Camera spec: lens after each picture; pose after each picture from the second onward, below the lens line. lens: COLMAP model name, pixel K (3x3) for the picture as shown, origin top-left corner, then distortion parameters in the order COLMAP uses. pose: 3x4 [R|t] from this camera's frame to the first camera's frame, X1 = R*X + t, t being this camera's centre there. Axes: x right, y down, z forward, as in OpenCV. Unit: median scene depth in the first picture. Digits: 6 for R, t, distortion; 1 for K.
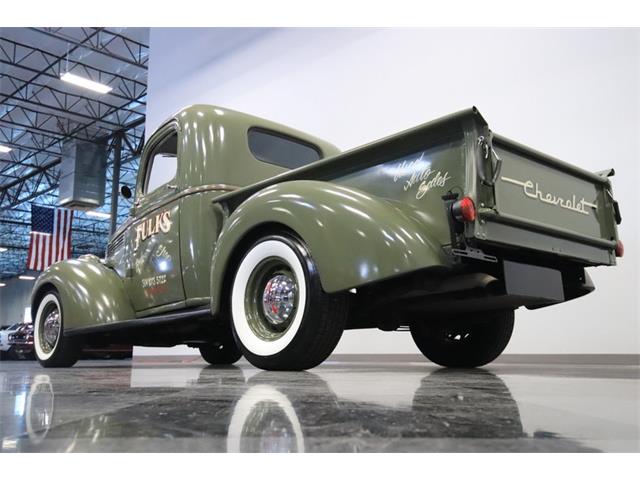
lens RADIAL K [[631.1, 0, 320.0], [0, 631.1, 240.0], [0, 0, 1]] dist [0.060001, 0.002276]
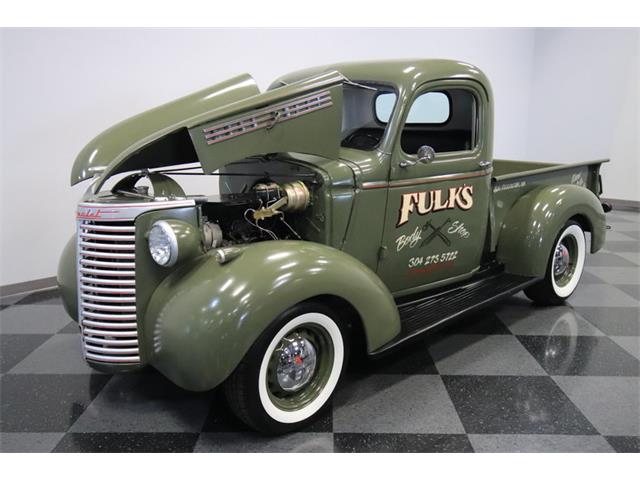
lens RADIAL K [[573.4, 0, 320.0], [0, 573.4, 240.0], [0, 0, 1]] dist [0.048671, -0.003998]
pose [[0.020348, -0.205285, 0.978491, -1.351564], [-0.189017, 0.960254, 0.205389, -0.125943], [-0.981763, -0.189131, -0.019263, 1.492611]]
